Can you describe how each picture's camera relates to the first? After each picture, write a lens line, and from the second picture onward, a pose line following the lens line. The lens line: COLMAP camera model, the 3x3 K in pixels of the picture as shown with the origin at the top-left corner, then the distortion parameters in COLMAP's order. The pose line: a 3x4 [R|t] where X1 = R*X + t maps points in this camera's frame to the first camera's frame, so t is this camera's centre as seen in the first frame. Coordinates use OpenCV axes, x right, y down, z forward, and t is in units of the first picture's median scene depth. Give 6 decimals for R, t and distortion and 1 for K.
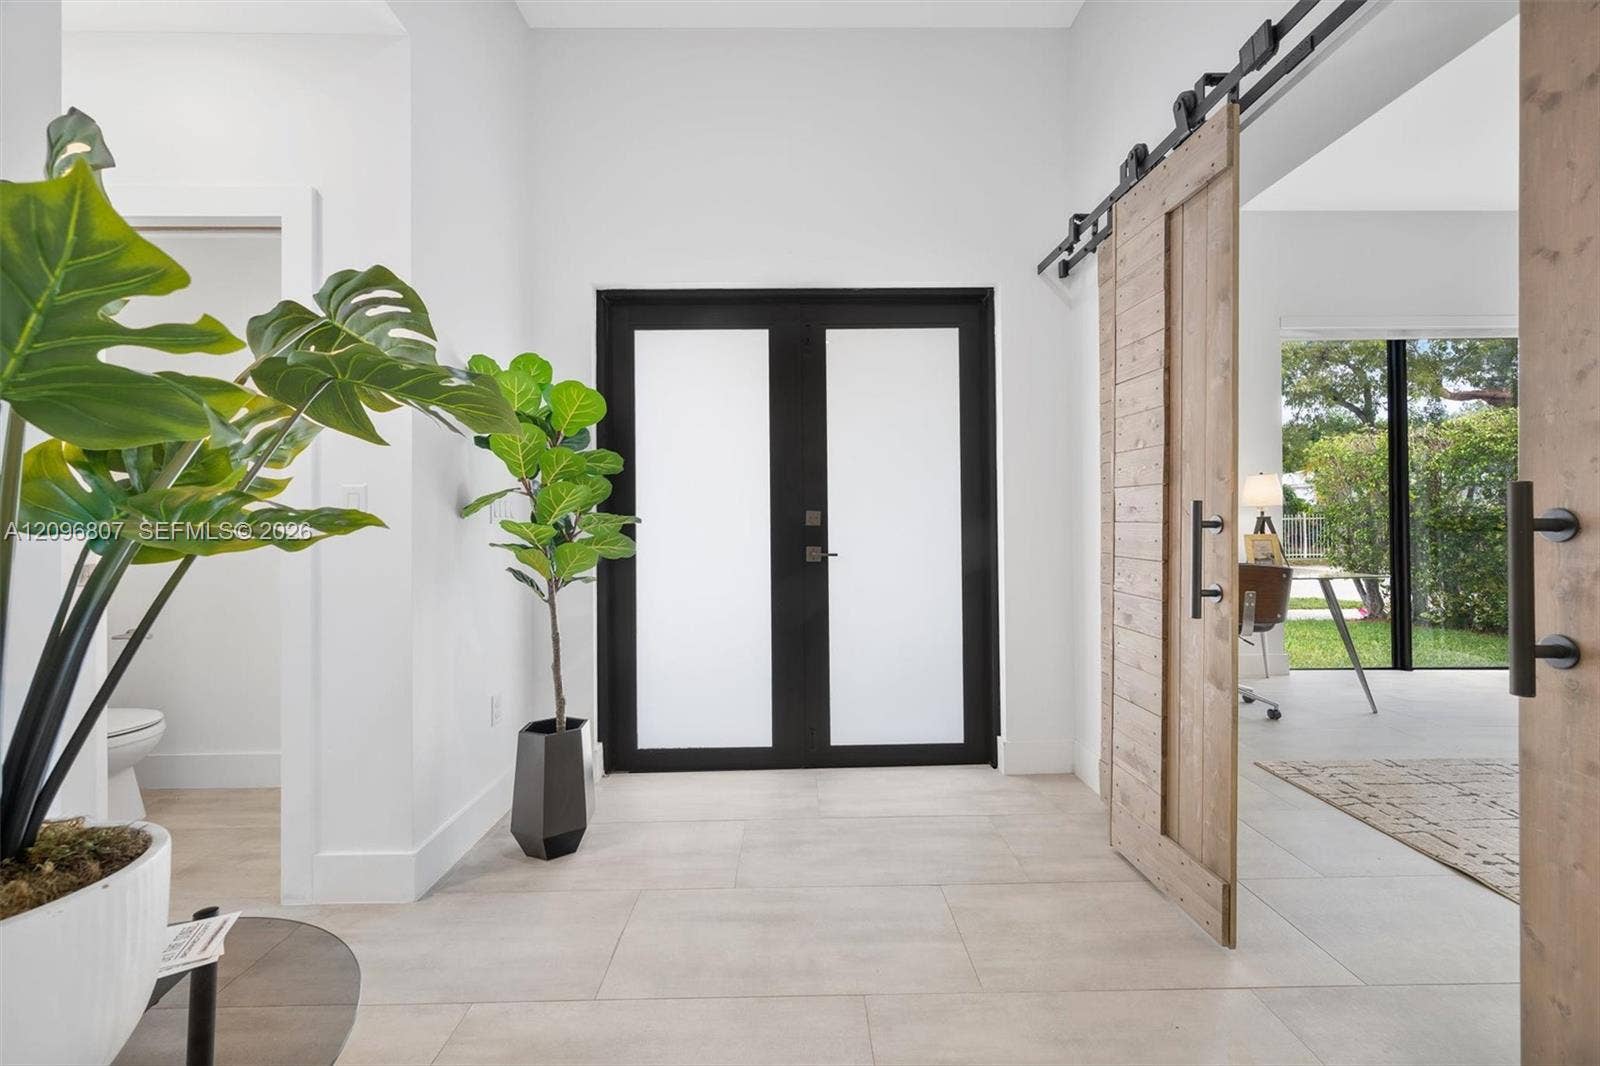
lens RADIAL K [[646.4, 0, 798.7], [0, 646.4, 509.8], [0, 0, 1]] dist [0.000582, 0.000190]
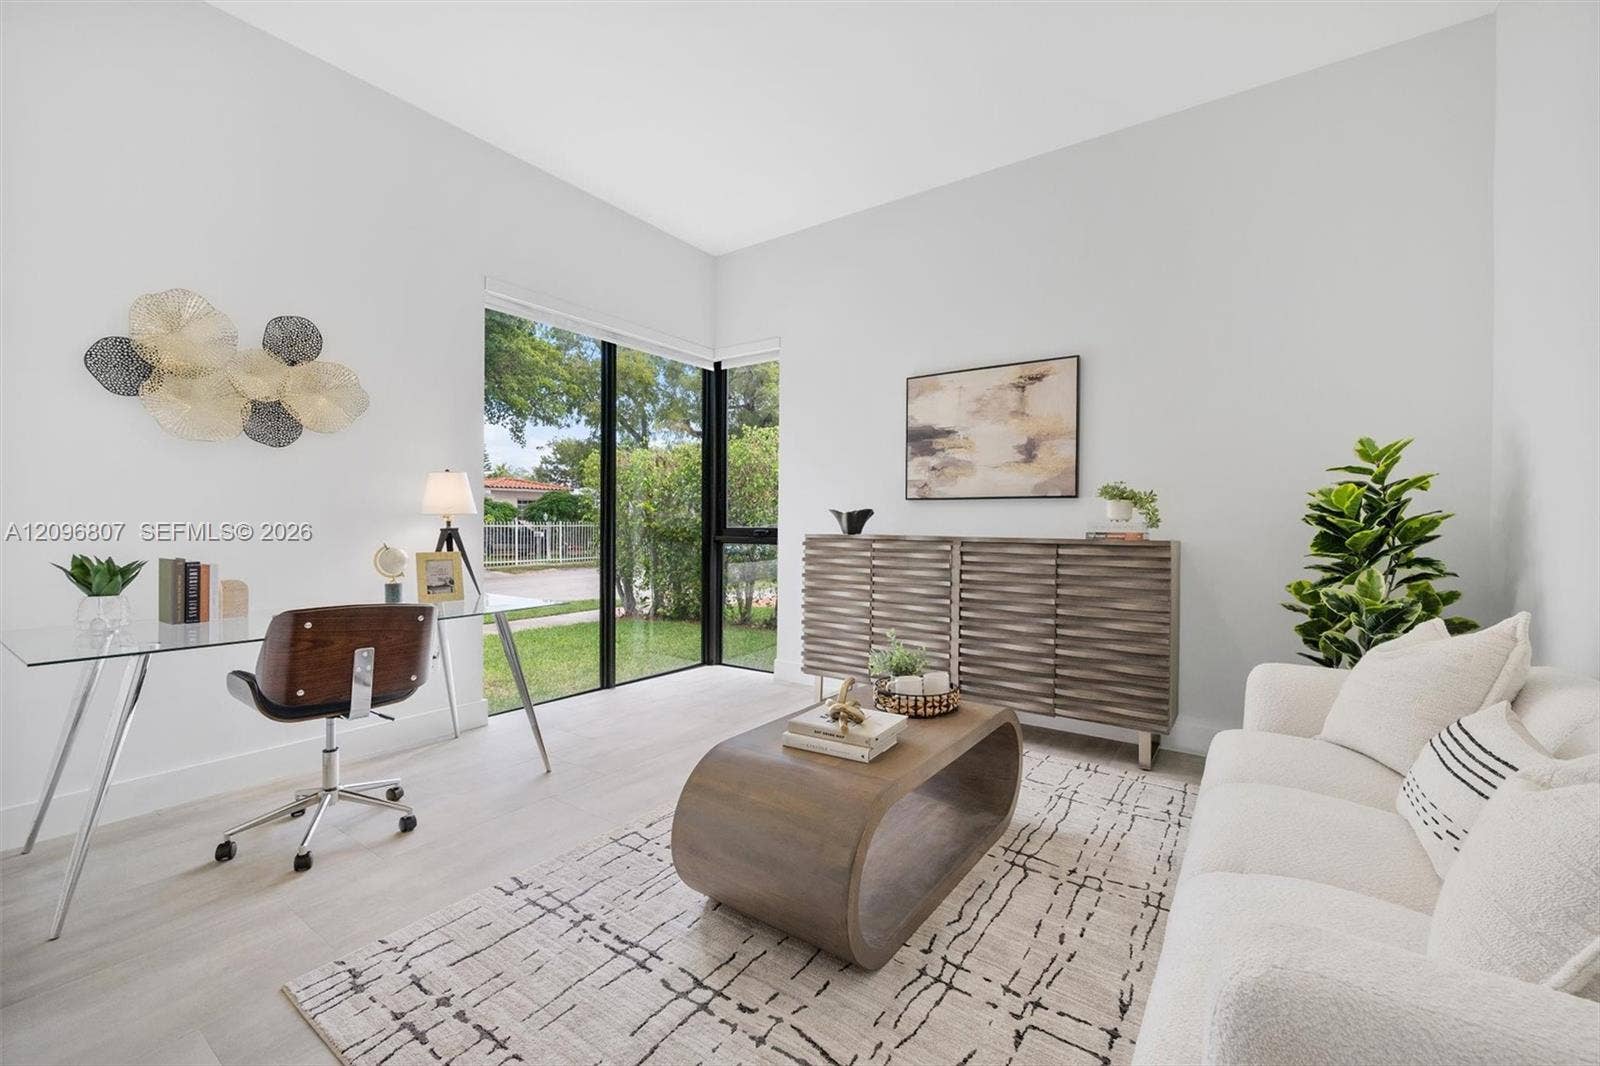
lens RADIAL K [[636.3, 0, 796.8], [0, 636.3, 519.8], [0, 0, 1]] dist [-0.000613, -0.000189]
pose [[0.592983, 0.014662, 0.805081, 0.559454], [-0.019900, 0.999796, -0.003551, -0.007100], [-0.804969, -0.013915, 0.593154, 0.366330]]
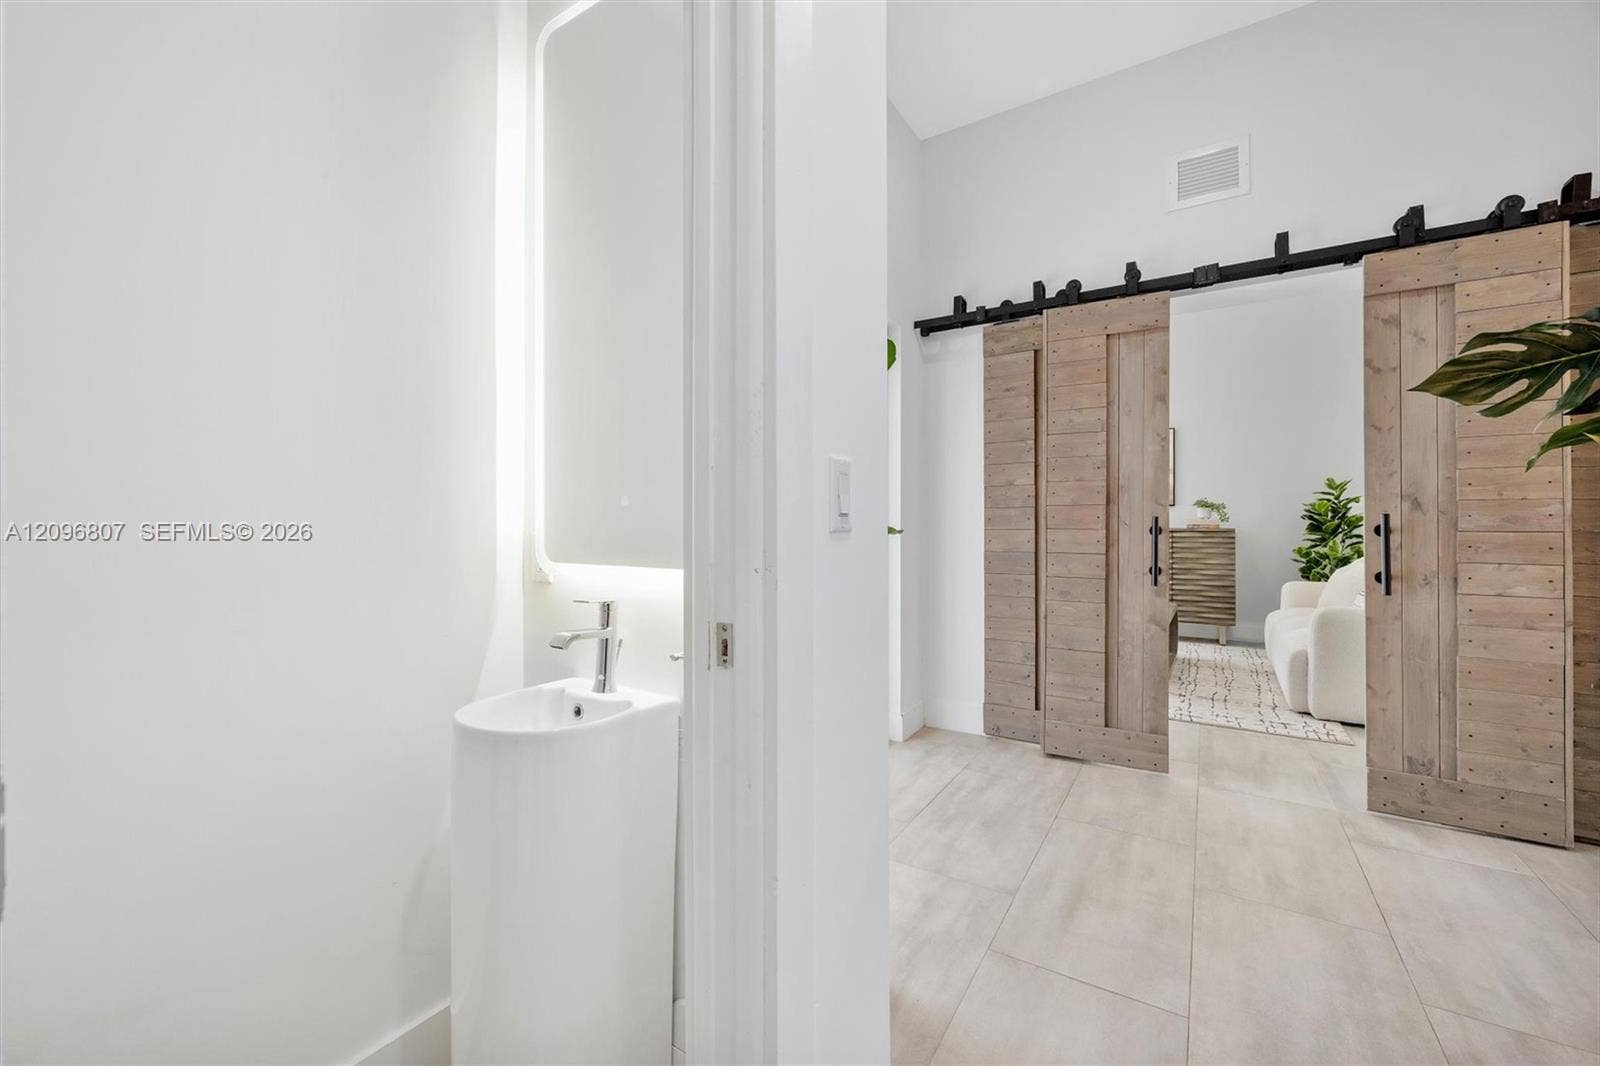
lens RADIAL K [[636.3, 0, 796.8], [0, 636.3, 519.8], [0, 0, 1]] dist [-0.000613, -0.000189]
pose [[0.552799, 0.009327, 0.833262, -0.813493], [-0.011571, 0.999927, -0.003516, 0.008278], [-0.833234, -0.007698, 0.552866, 0.546052]]
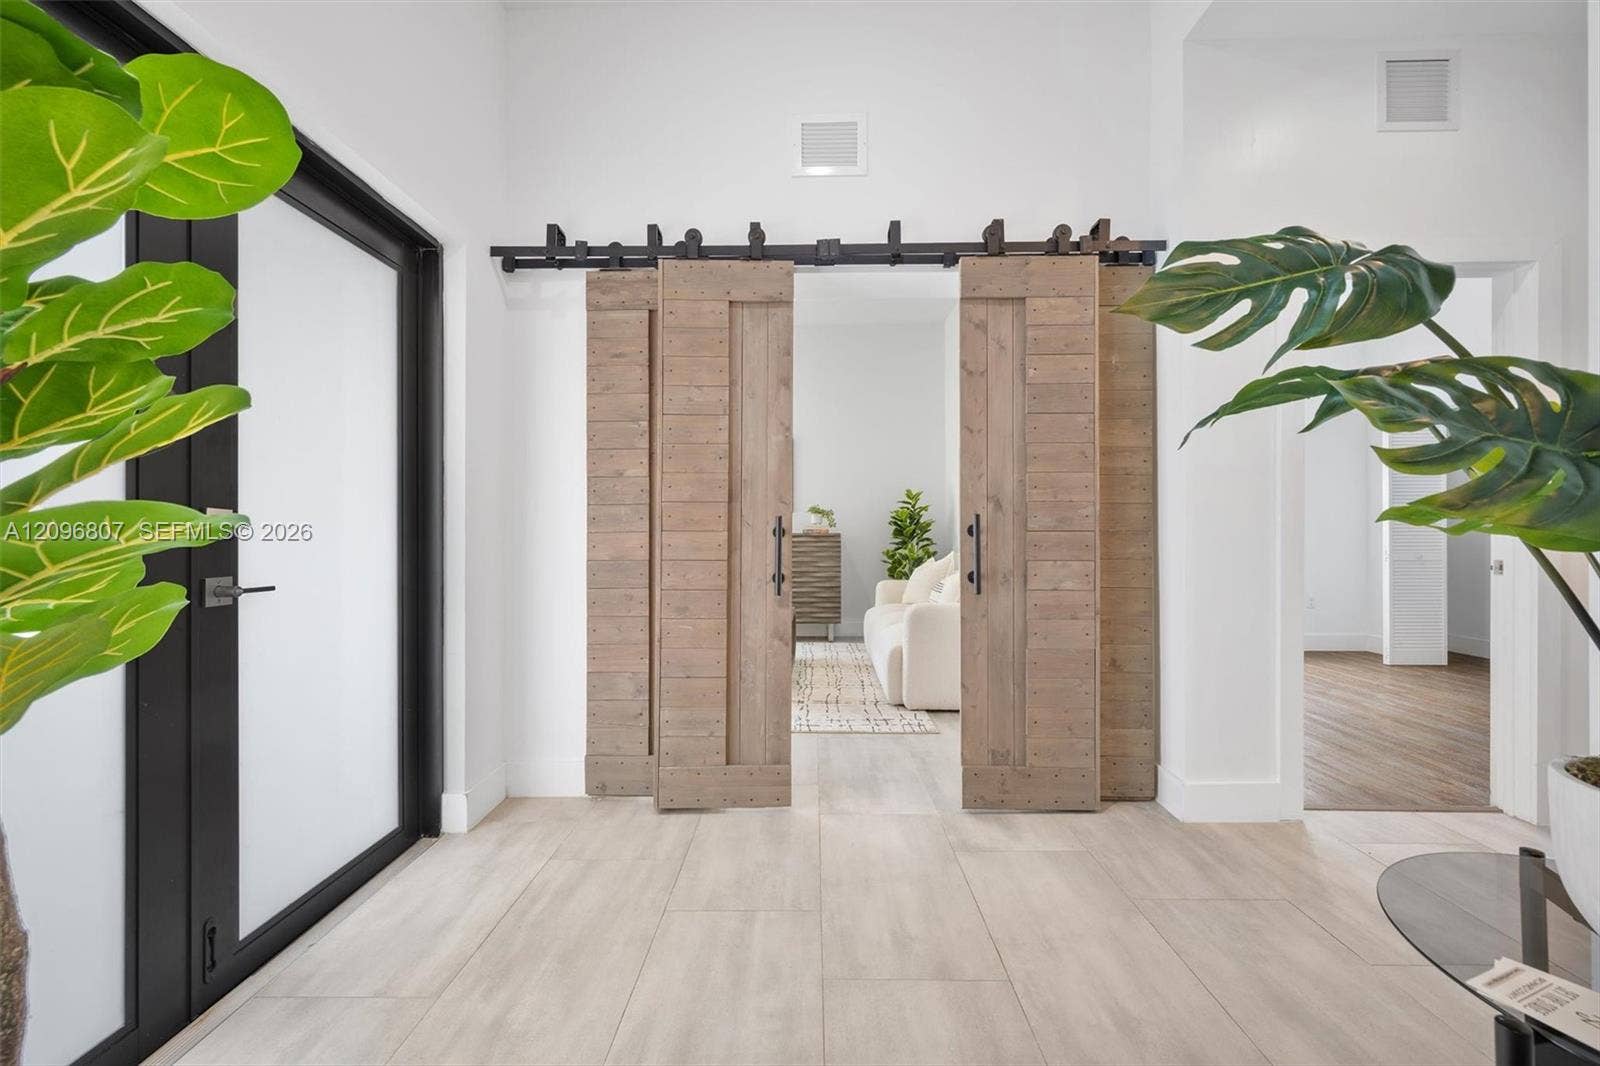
lens RADIAL K [[636.3, 0, 796.8], [0, 636.3, 519.8], [0, 0, 1]] dist [-0.000613, -0.000189]
pose [[0.038105, 0.023228, 0.999004, -0.533276], [-0.010218, 0.999687, -0.022854, 0.018404], [-0.999221, -0.009337, 0.038330, 0.571905]]
